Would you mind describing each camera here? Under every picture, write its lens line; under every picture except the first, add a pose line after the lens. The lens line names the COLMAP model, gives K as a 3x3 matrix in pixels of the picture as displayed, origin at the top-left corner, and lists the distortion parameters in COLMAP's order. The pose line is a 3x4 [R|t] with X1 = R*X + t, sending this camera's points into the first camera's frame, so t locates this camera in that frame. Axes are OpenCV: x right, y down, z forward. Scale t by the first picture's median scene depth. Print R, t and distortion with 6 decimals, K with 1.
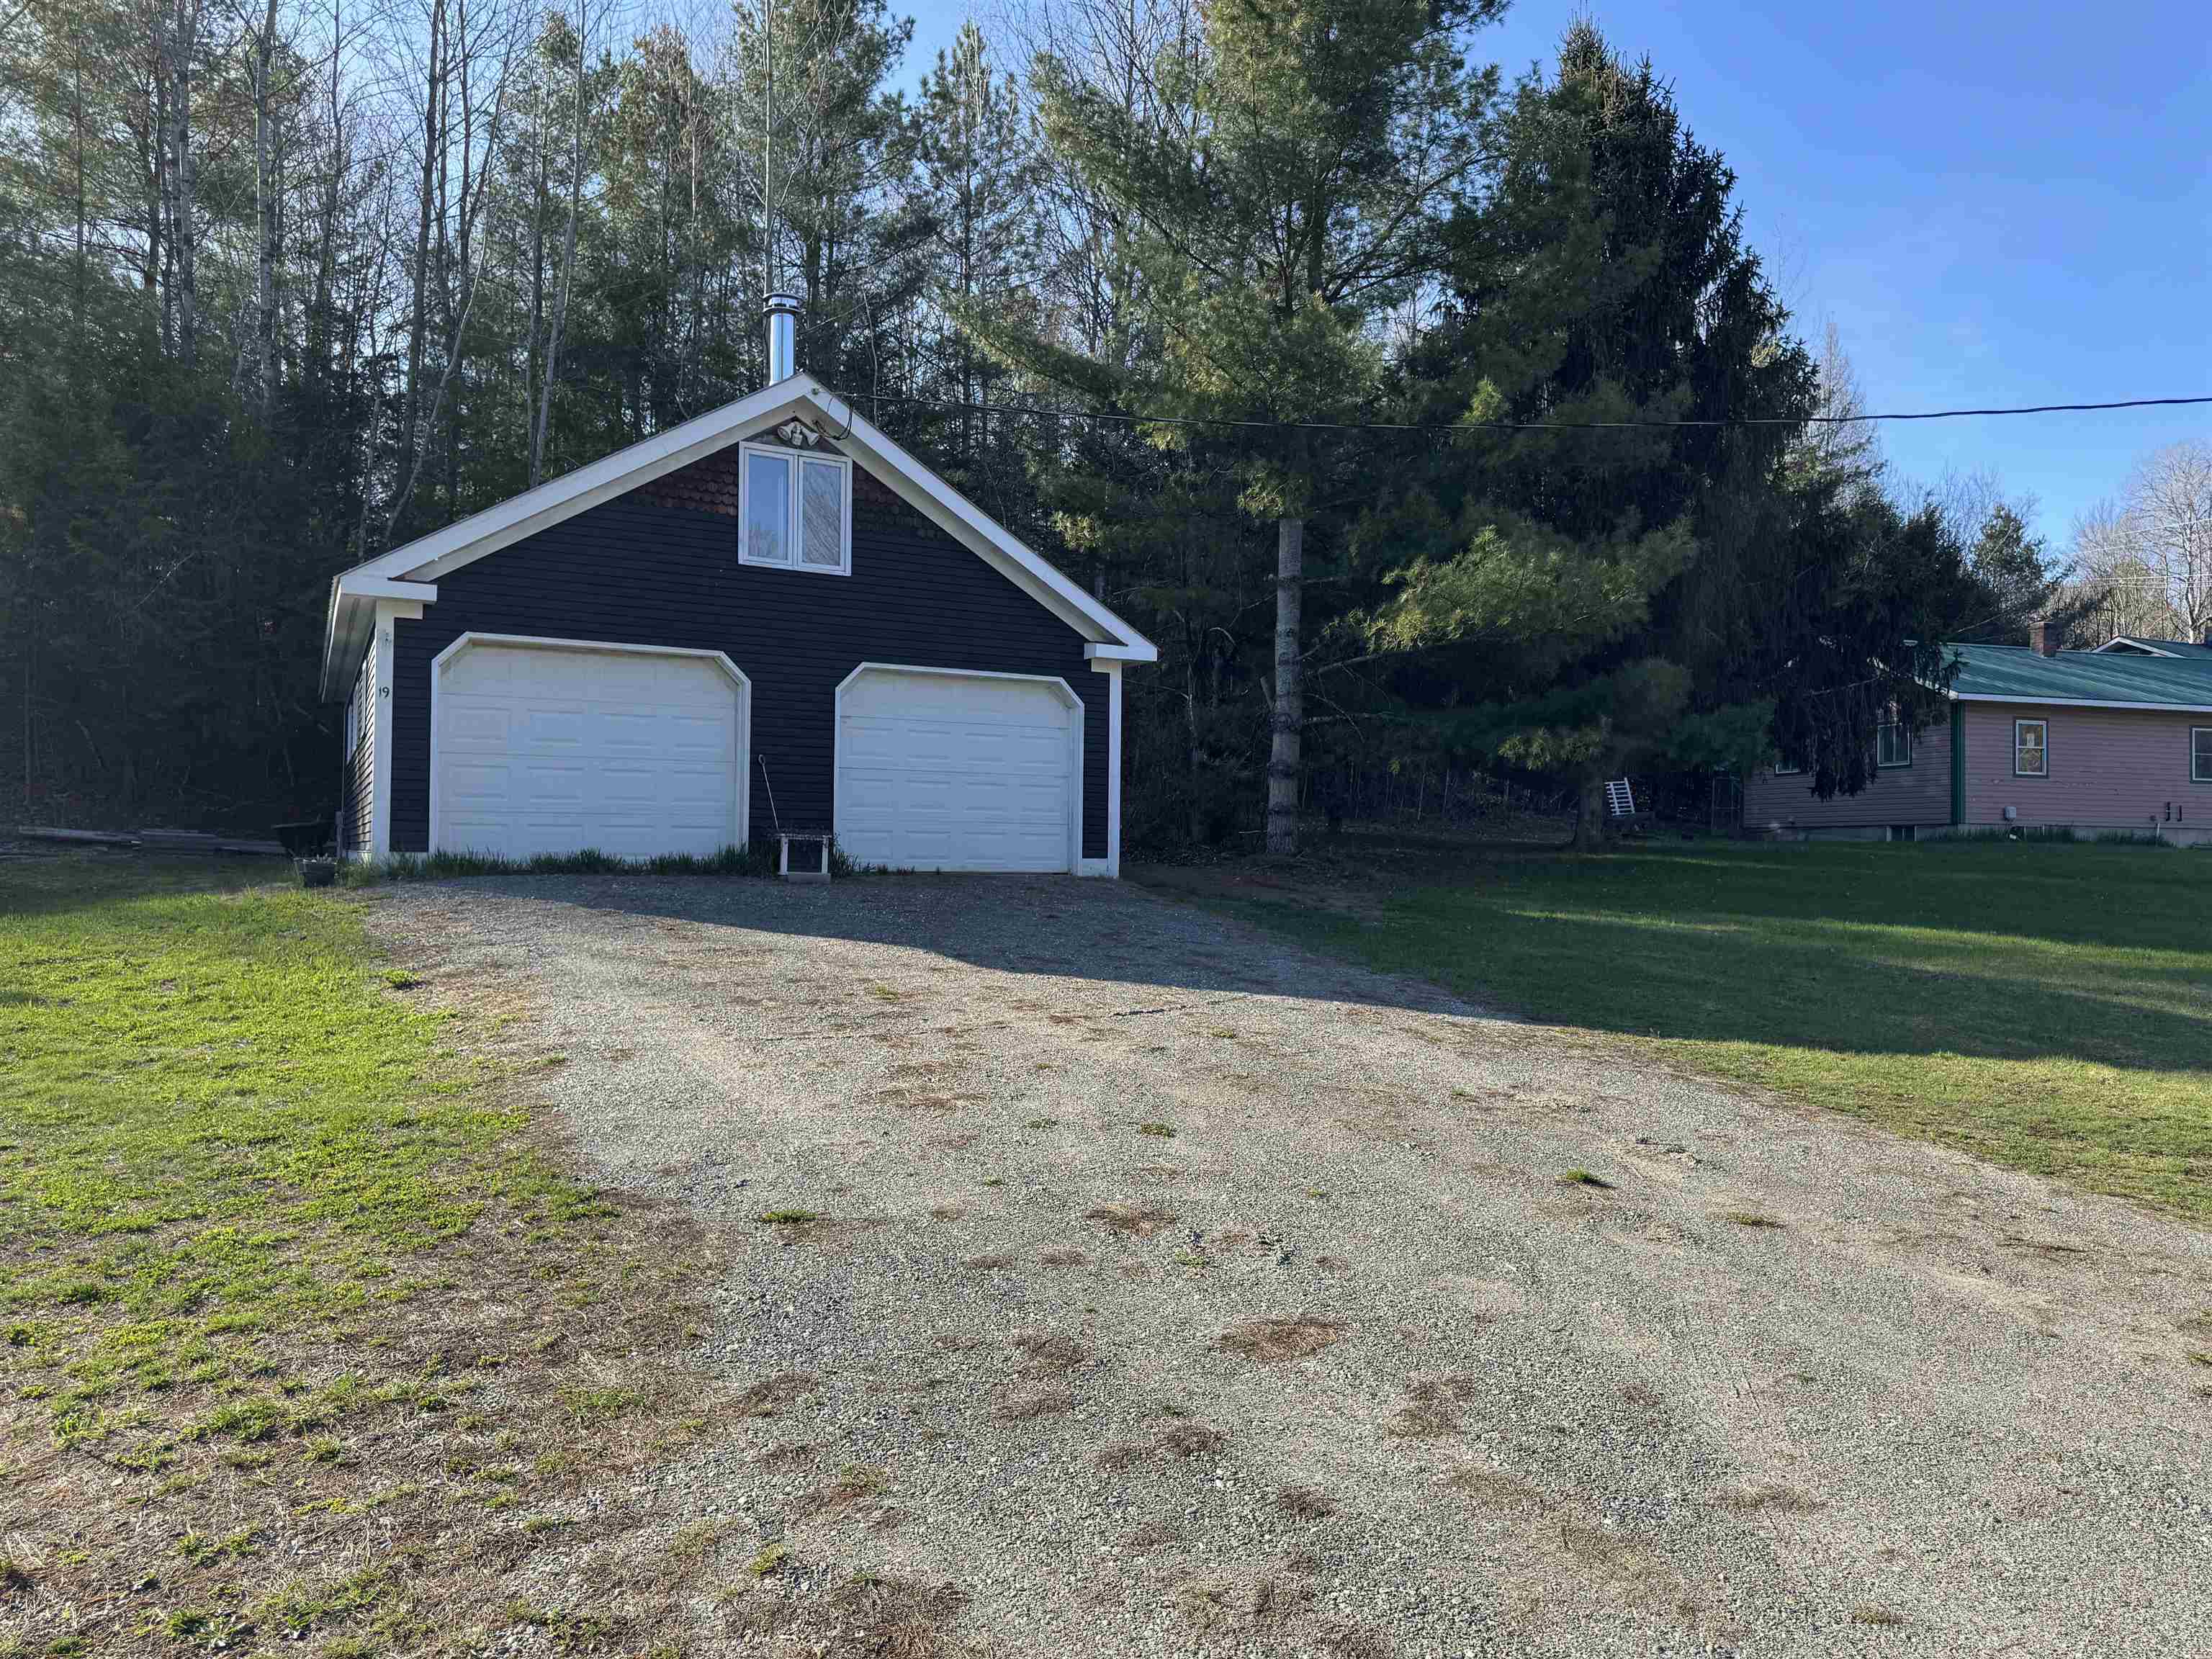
lens RADIAL K [[1544.4, 0, 1106.0], [0, 1544.4, 829.5], [0, 0, 1]] dist [0.136676, -0.127010]
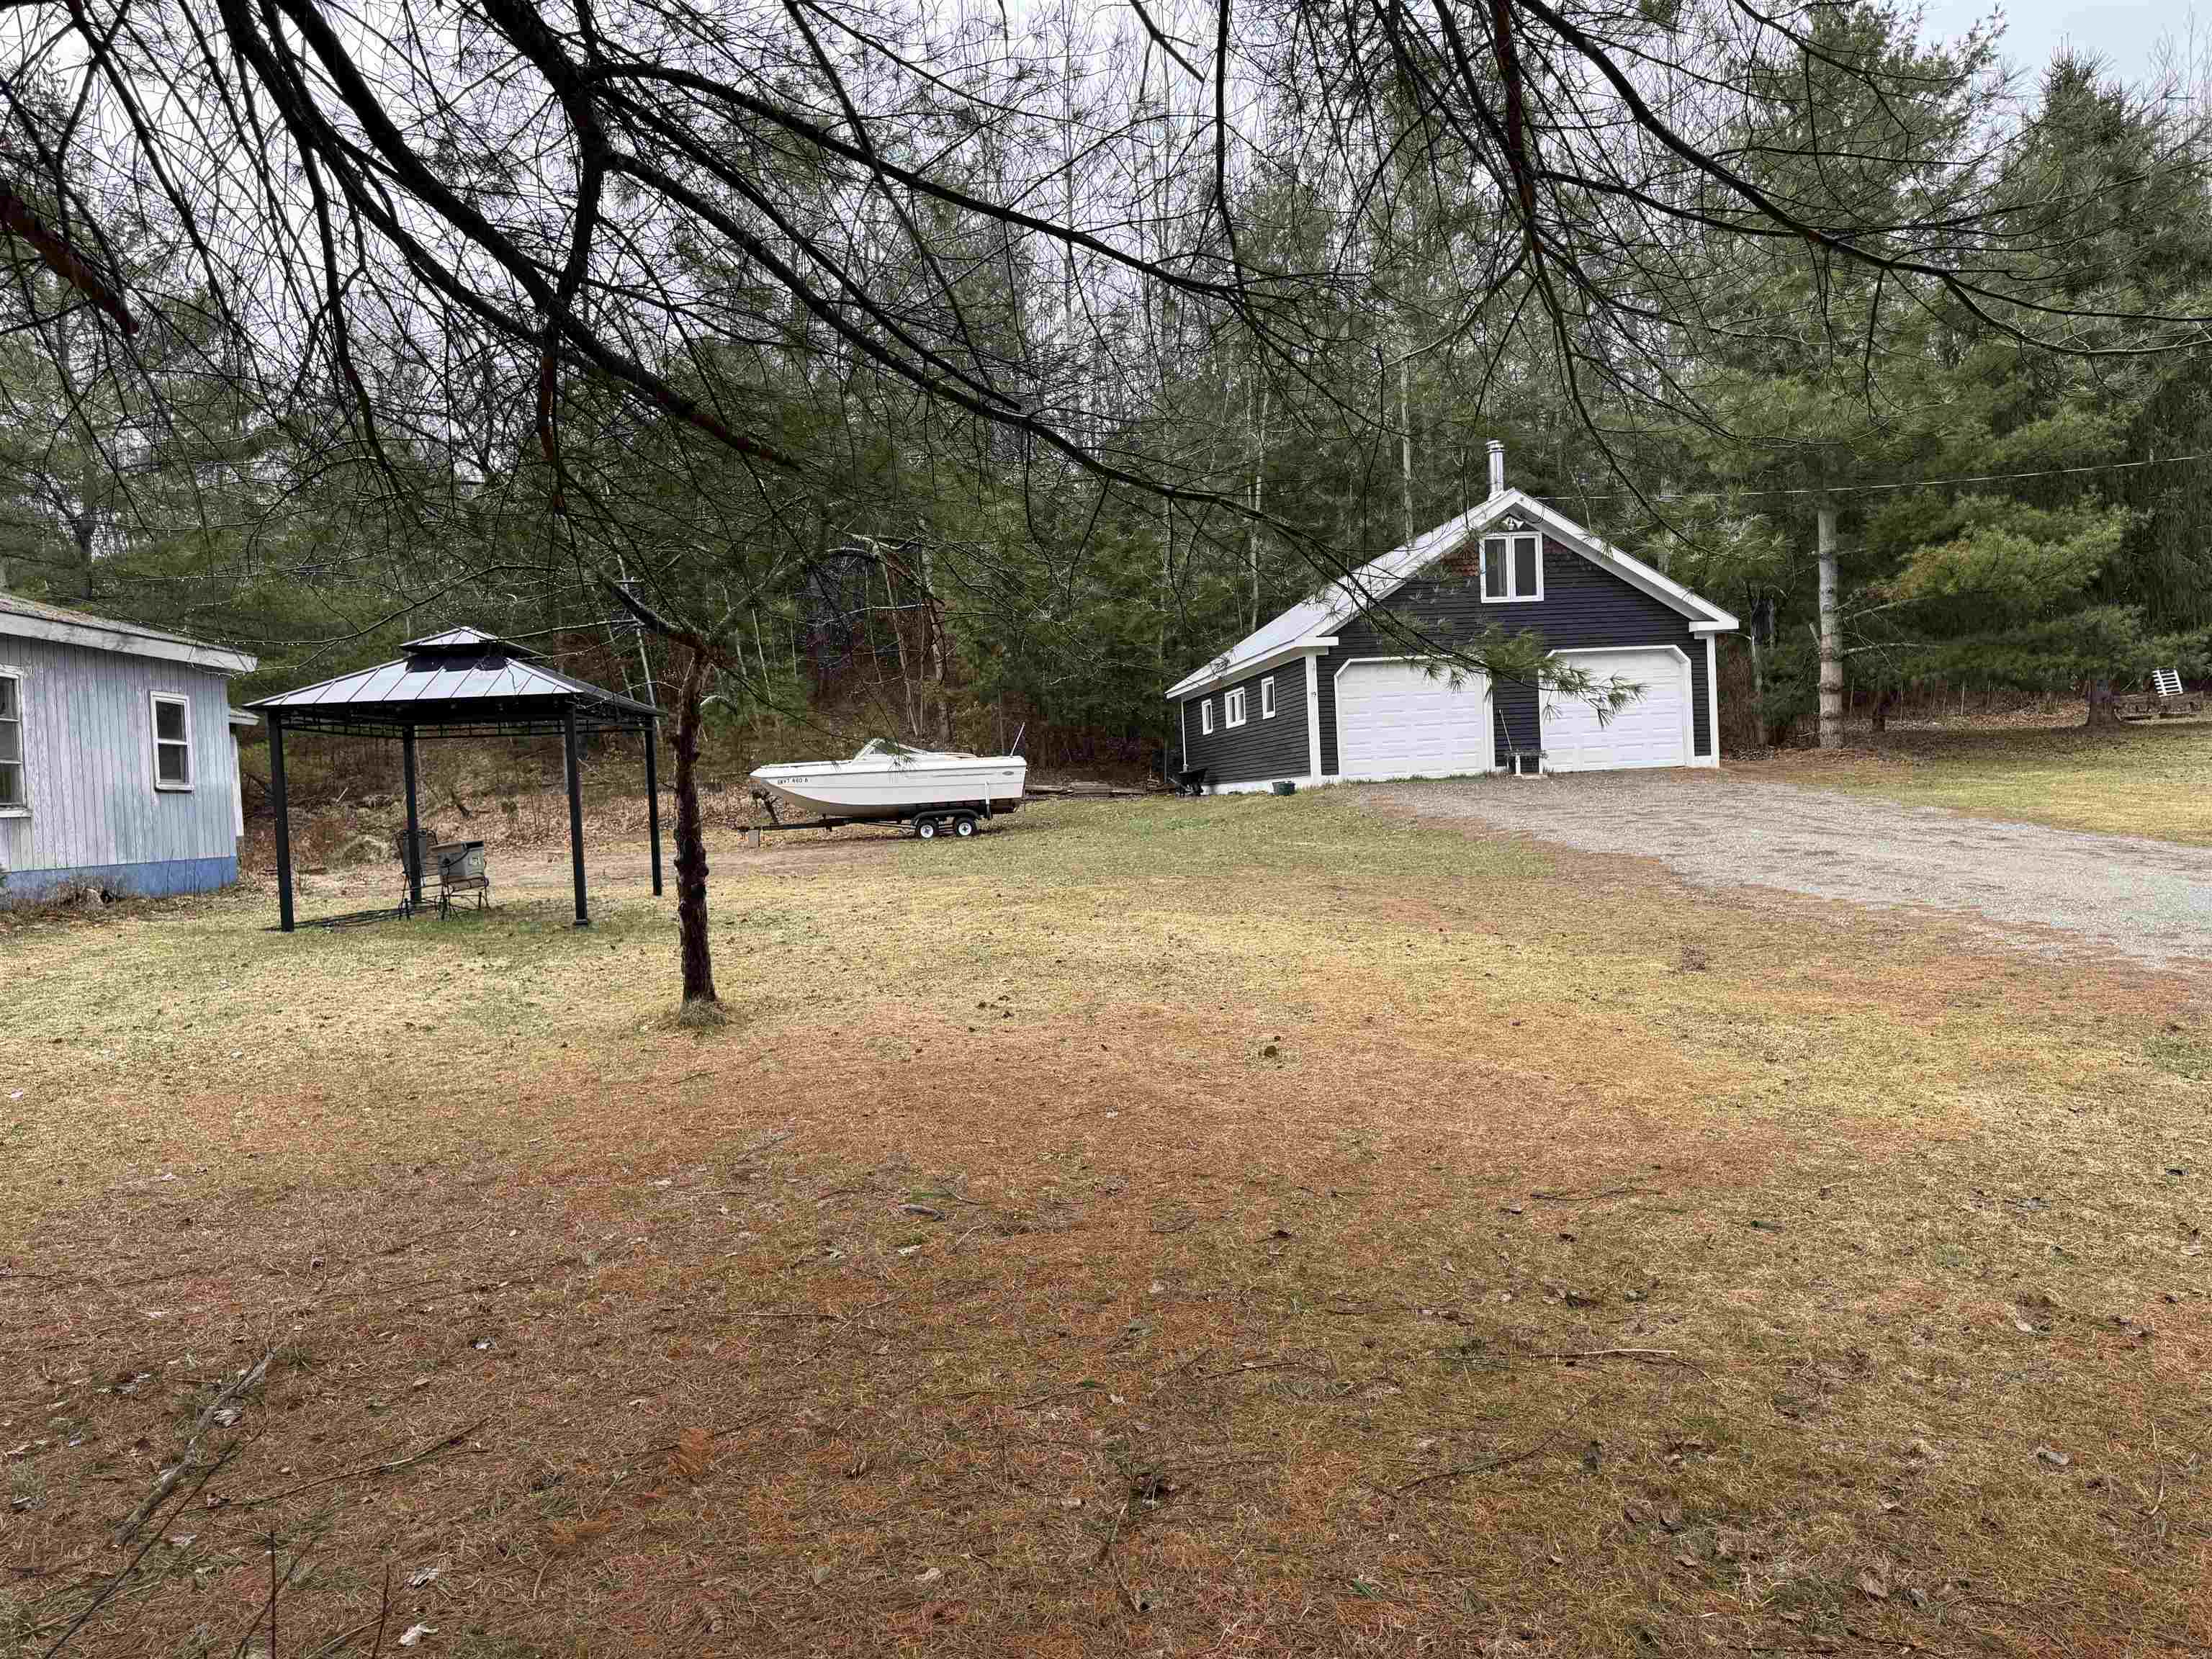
lens RADIAL K [[1546.9, 0, 1106.0], [0, 1546.9, 829.5], [0, 0, 1]] dist [0.198367, -0.378906]
pose [[0.948810, -0.055075, -0.311008, -0.096627], [0.067362, 0.997310, 0.028897, 0.006274], [0.308580, -0.048368, 0.949968, -0.812840]]
